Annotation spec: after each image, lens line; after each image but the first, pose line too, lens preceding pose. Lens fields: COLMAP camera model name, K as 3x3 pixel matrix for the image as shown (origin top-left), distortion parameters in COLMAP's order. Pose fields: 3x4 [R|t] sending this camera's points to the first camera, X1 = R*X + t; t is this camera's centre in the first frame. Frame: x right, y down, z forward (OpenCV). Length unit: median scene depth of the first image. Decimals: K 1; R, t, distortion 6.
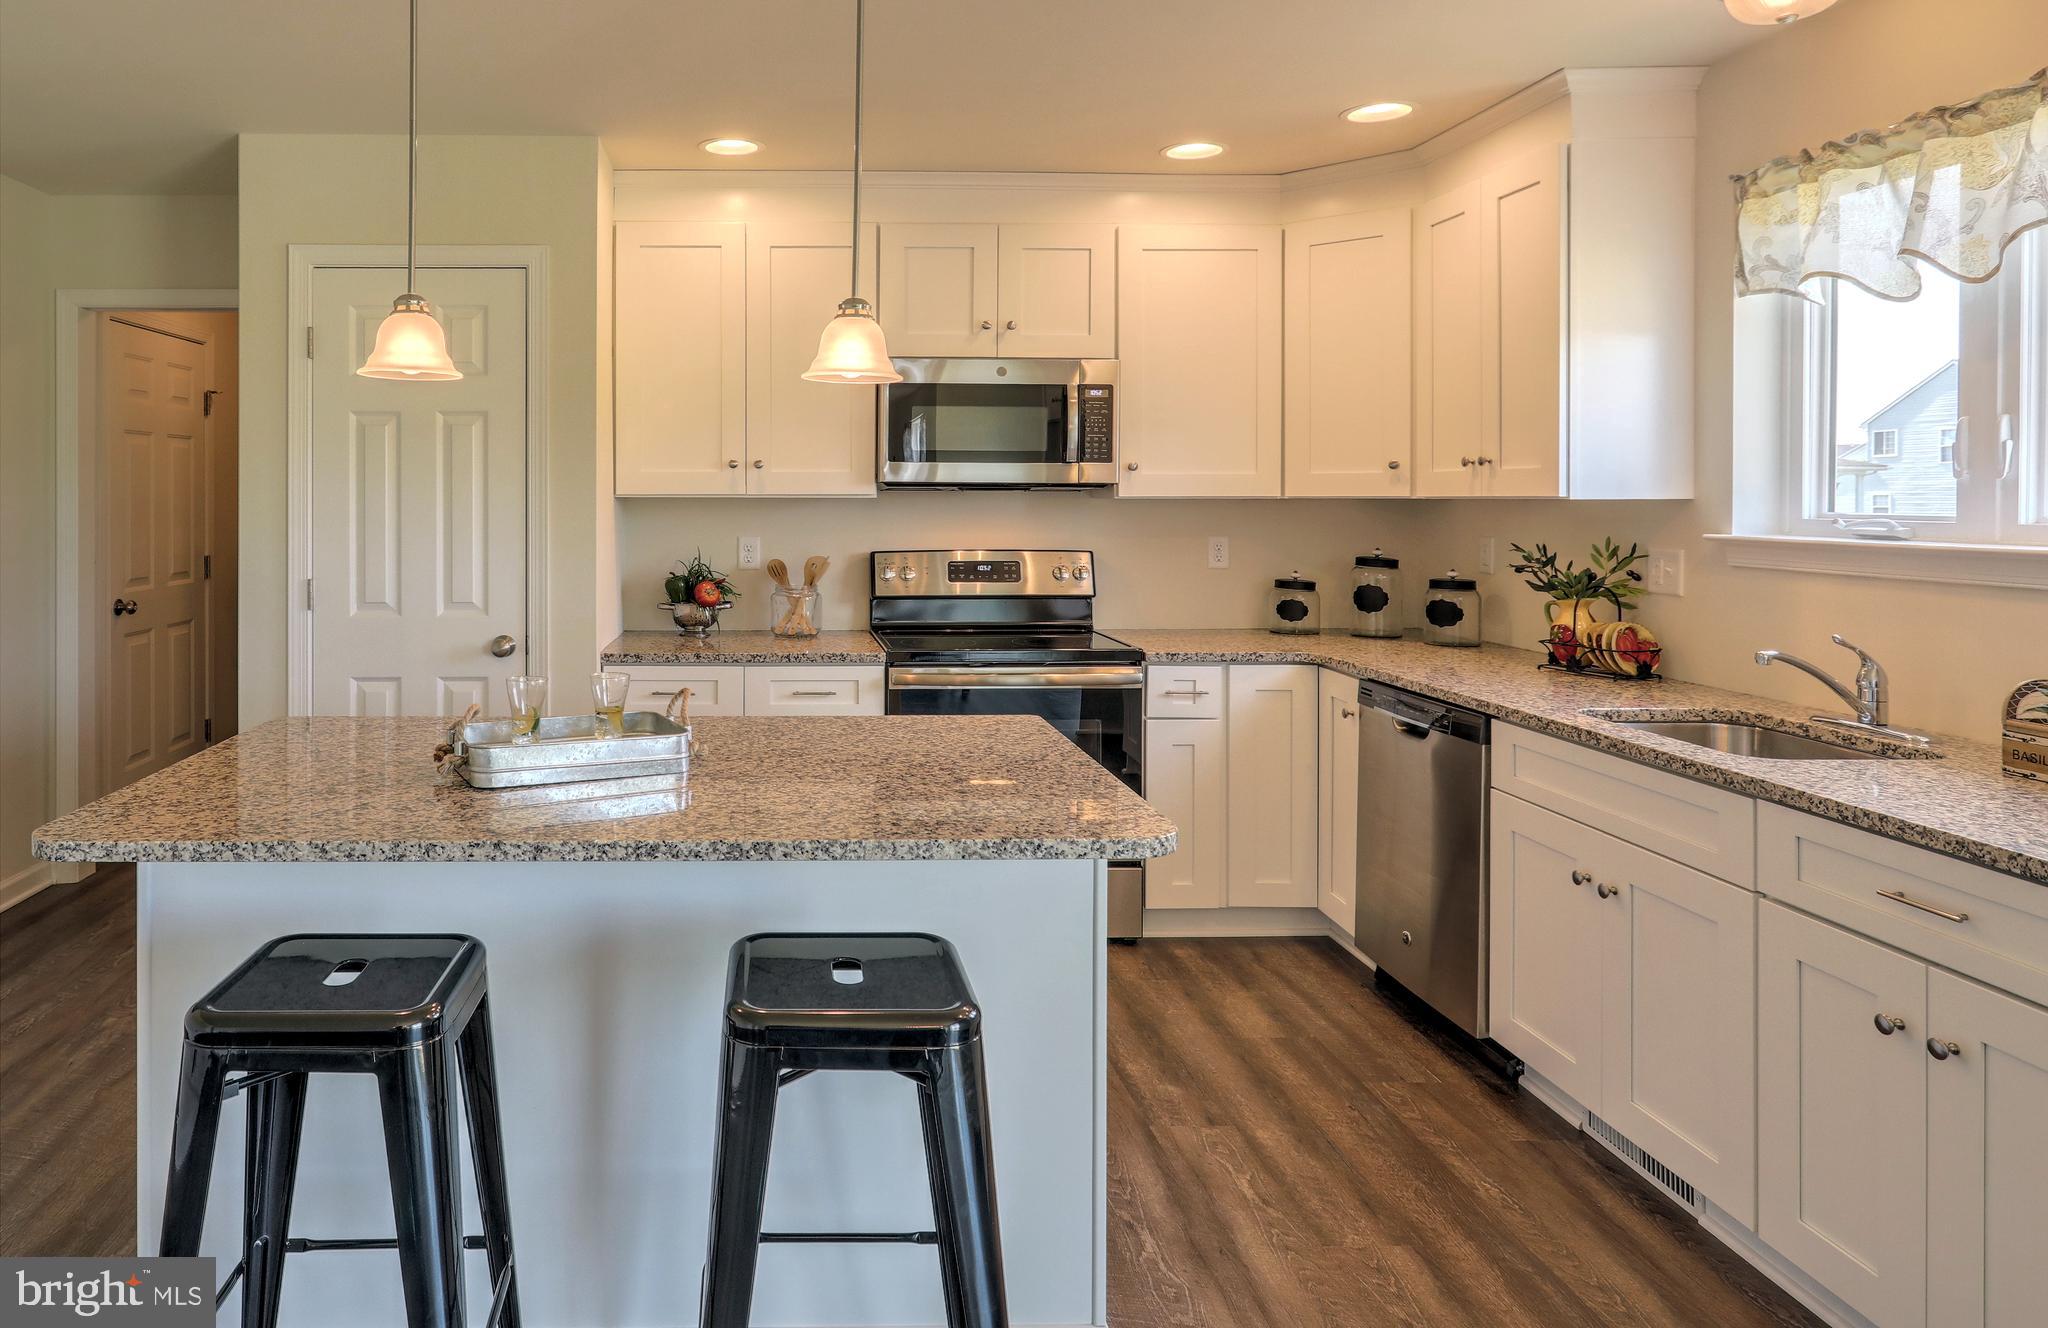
lens RADIAL K [[1300.3, 0, 663.7], [0, 1300.3, 529.5], [0, 0, 1]] dist [-0.004343, -0.003467]
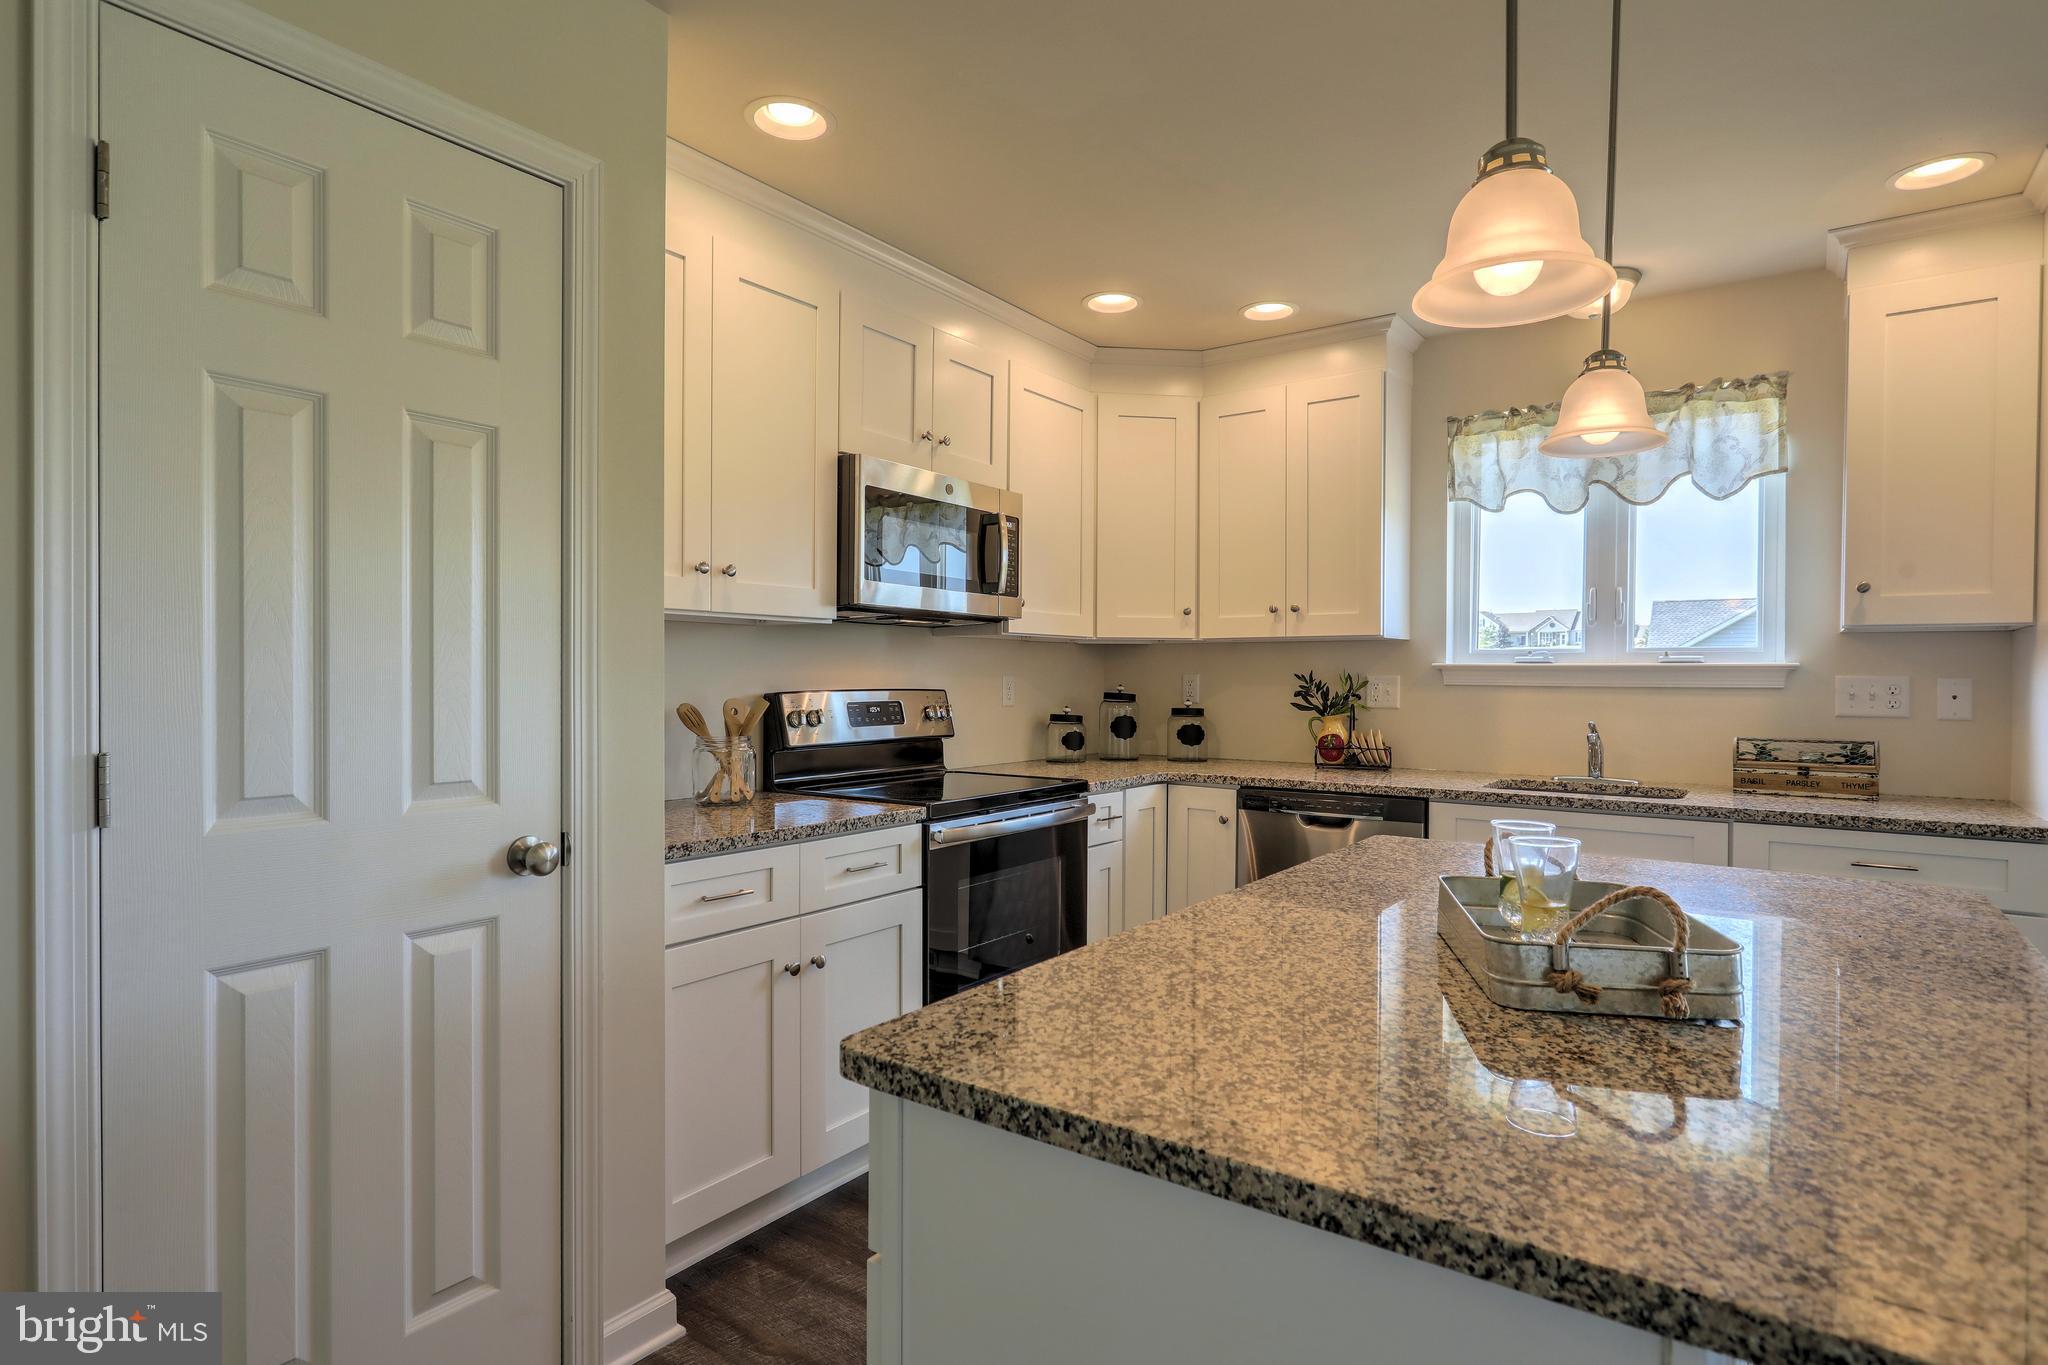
lens RADIAL K [[1170.6, 0, 1055.6], [0, 1170.6, 680.1], [0, 0, 1]] dist [0.001172, 0.001123]
pose [[0.526002, 0.001223, 0.850482, -0.412920], [0.018305, 0.999751, -0.012759, 0.024572], [-0.850286, 0.022279, 0.525849, 0.529096]]
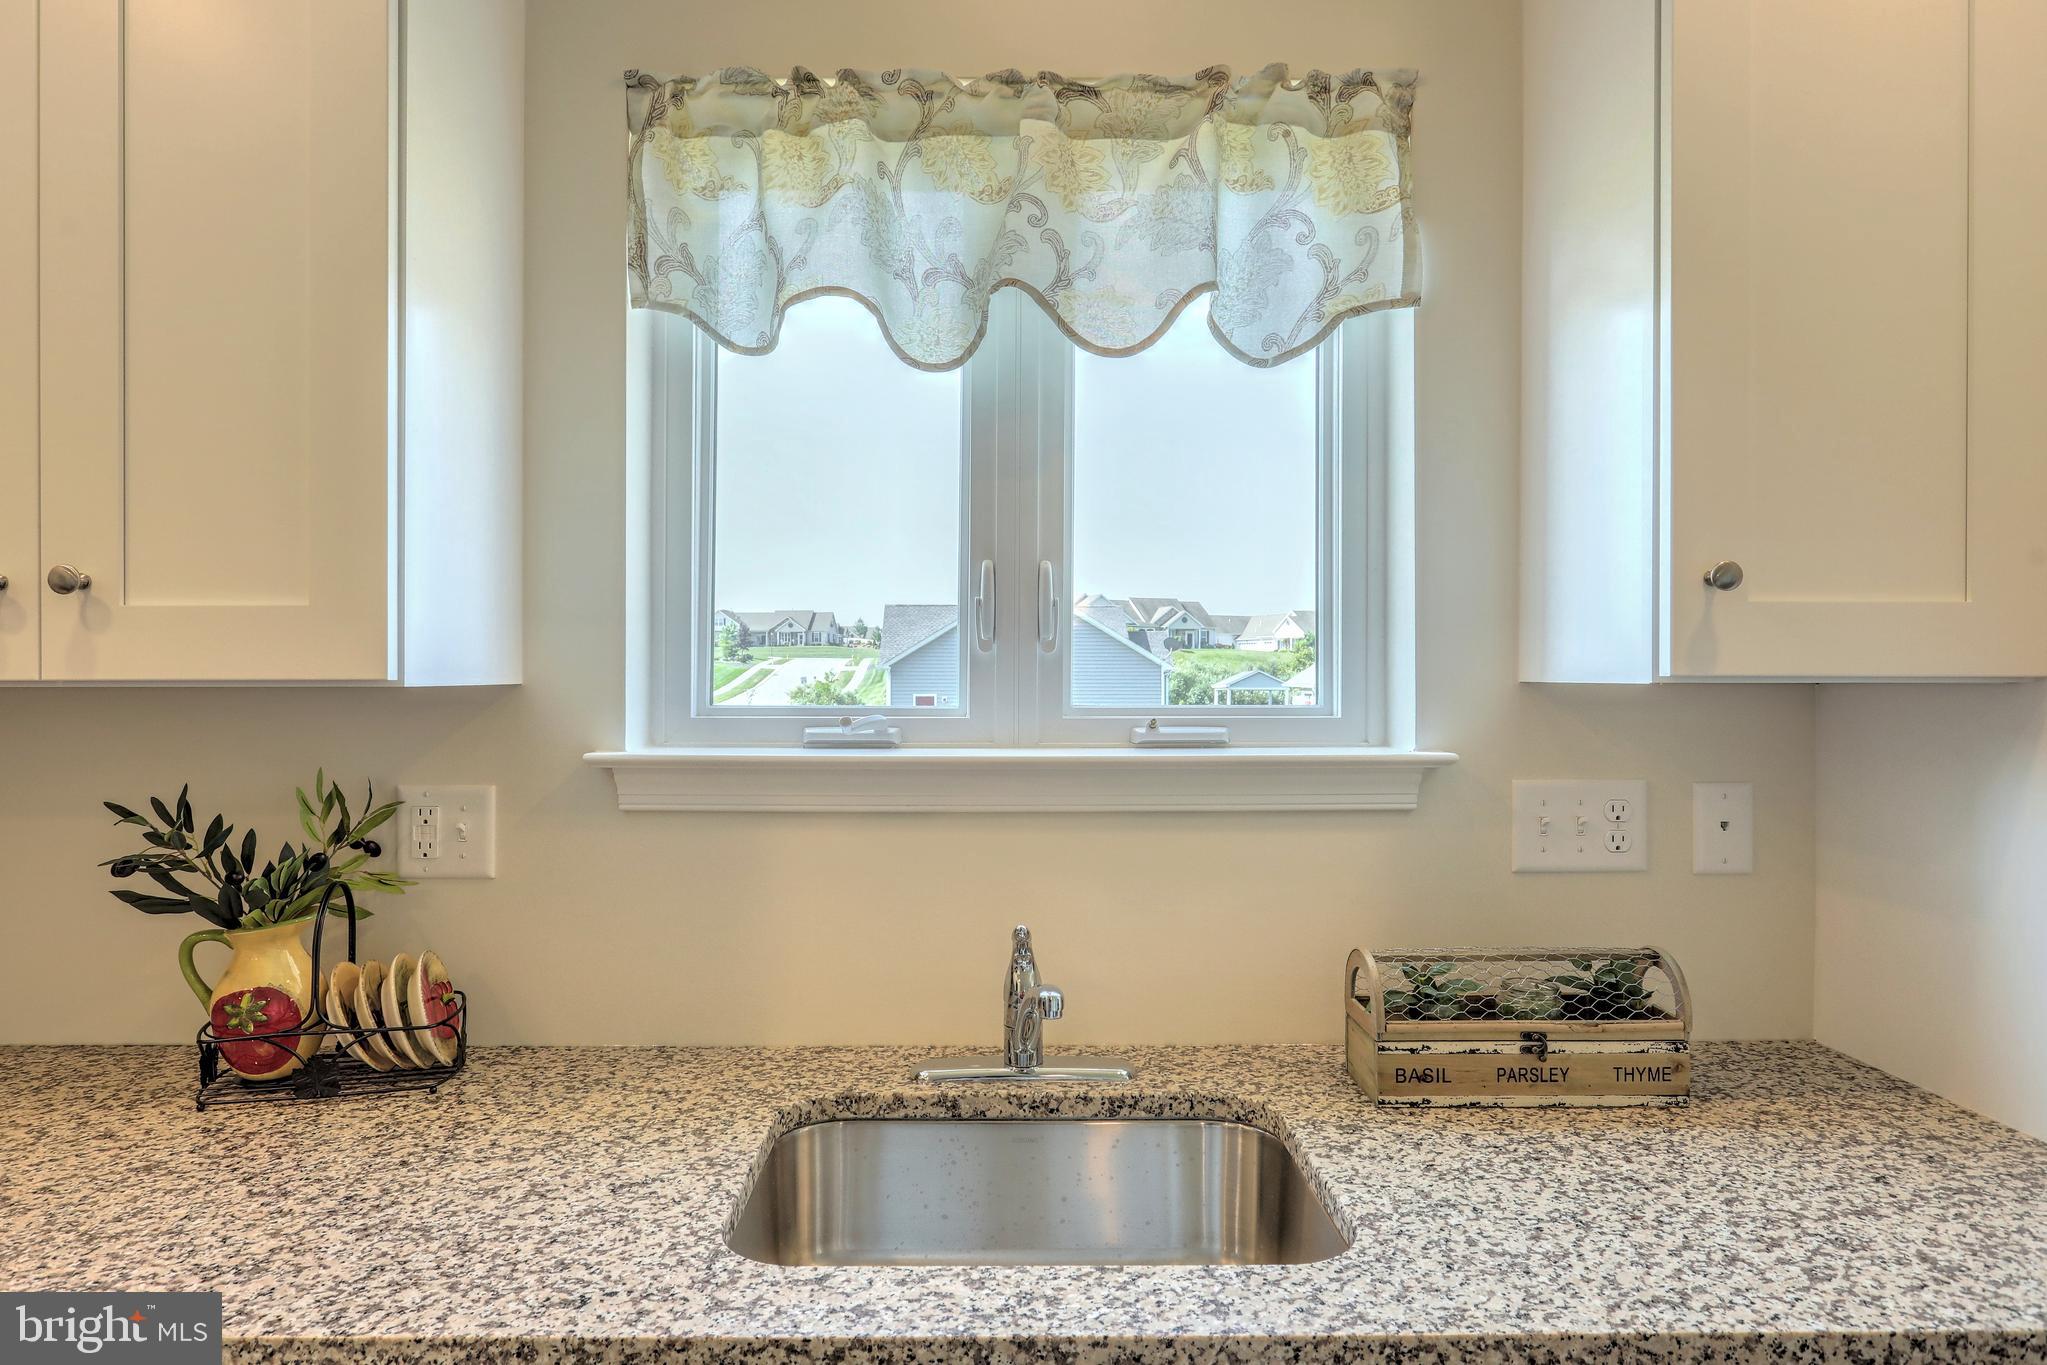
lens RADIAL K [[1170.0, 0, 1055.1], [0, 1170.0, 680.1], [0, 0, 1]] dist [0.001172, 0.001123]
pose [[-0.086129, -0.002319, 0.996281, 0.257621], [0.027571, 0.999609, 0.004711, -0.017461], [-0.995902, 0.027874, -0.086031, 0.673115]]
